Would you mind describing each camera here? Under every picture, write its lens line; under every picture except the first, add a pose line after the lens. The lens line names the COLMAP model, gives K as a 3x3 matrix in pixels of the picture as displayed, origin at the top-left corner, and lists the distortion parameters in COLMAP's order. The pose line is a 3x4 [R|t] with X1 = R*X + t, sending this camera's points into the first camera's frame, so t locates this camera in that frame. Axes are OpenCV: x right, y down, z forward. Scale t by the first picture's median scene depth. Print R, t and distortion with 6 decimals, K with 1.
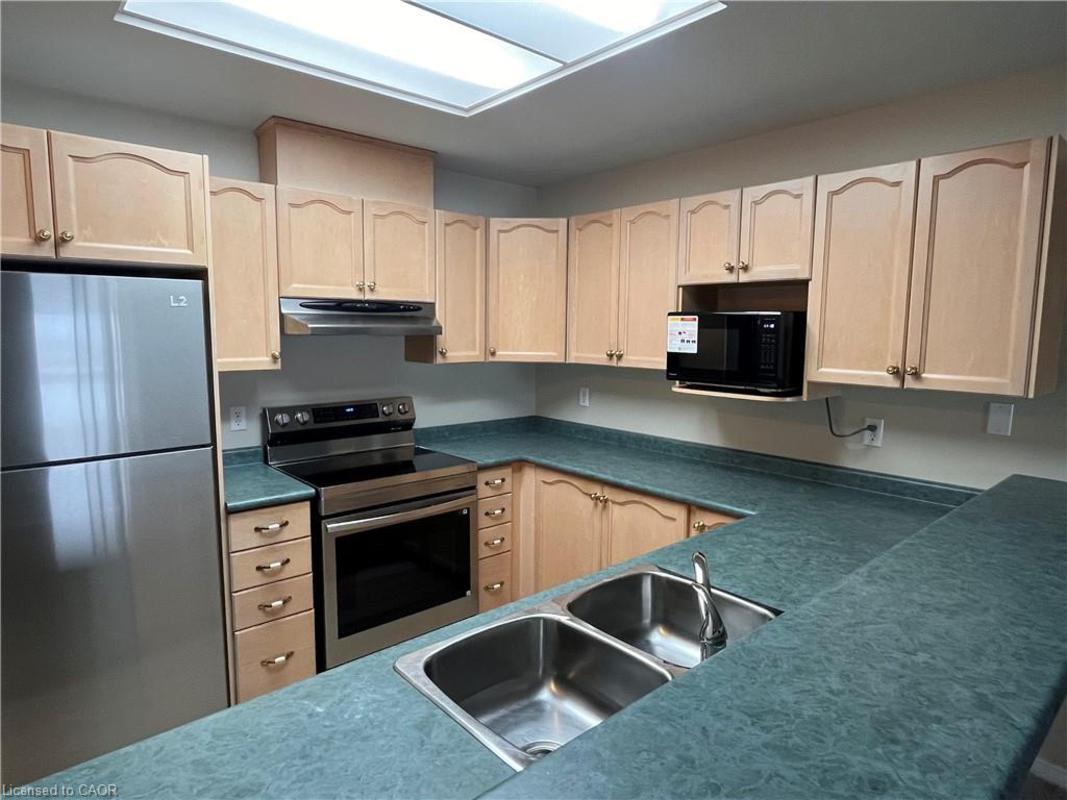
lens RADIAL K [[626.8, 0, 534.5], [0, 626.8, 394.5], [0, 0, 1]] dist [-0.002899, 0.000760]
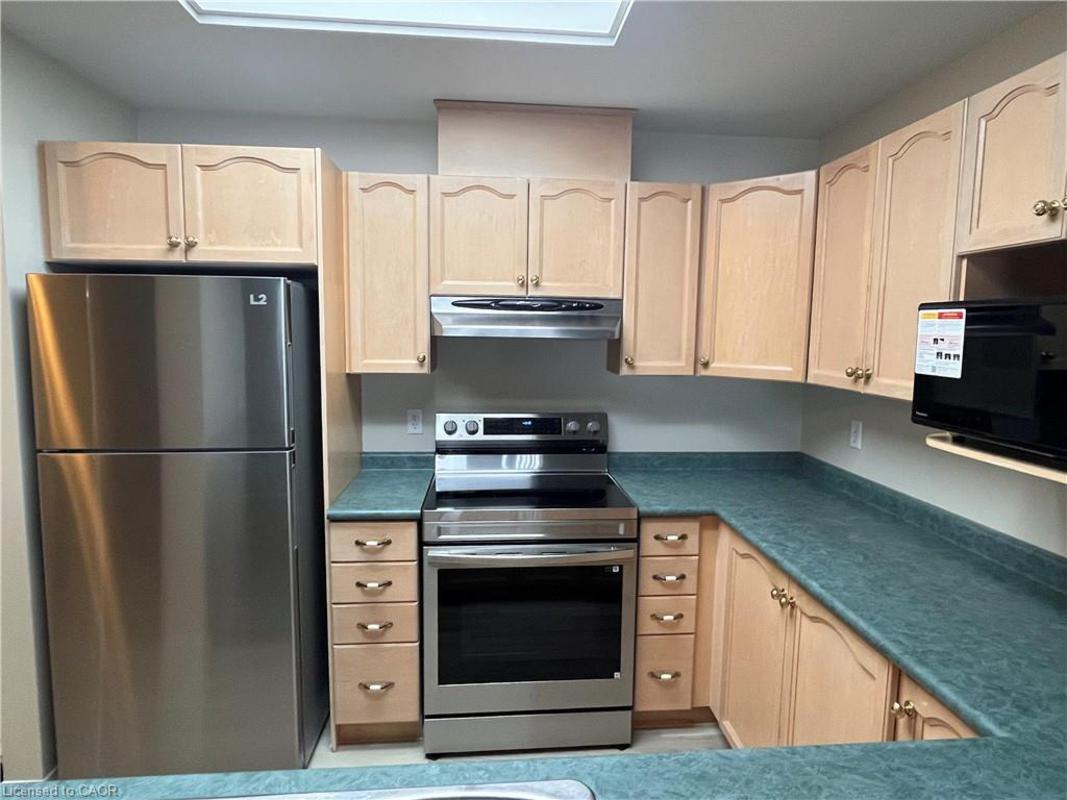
lens RADIAL K [[626.8, 0, 534.5], [0, 626.8, 394.5], [0, 0, 1]] dist [-0.002899, 0.000760]
pose [[0.806181, 0.065057, -0.588081, 0.247489], [-0.070685, 0.997408, 0.013440, -0.030085], [0.587431, 0.030733, 0.808690, 0.316477]]
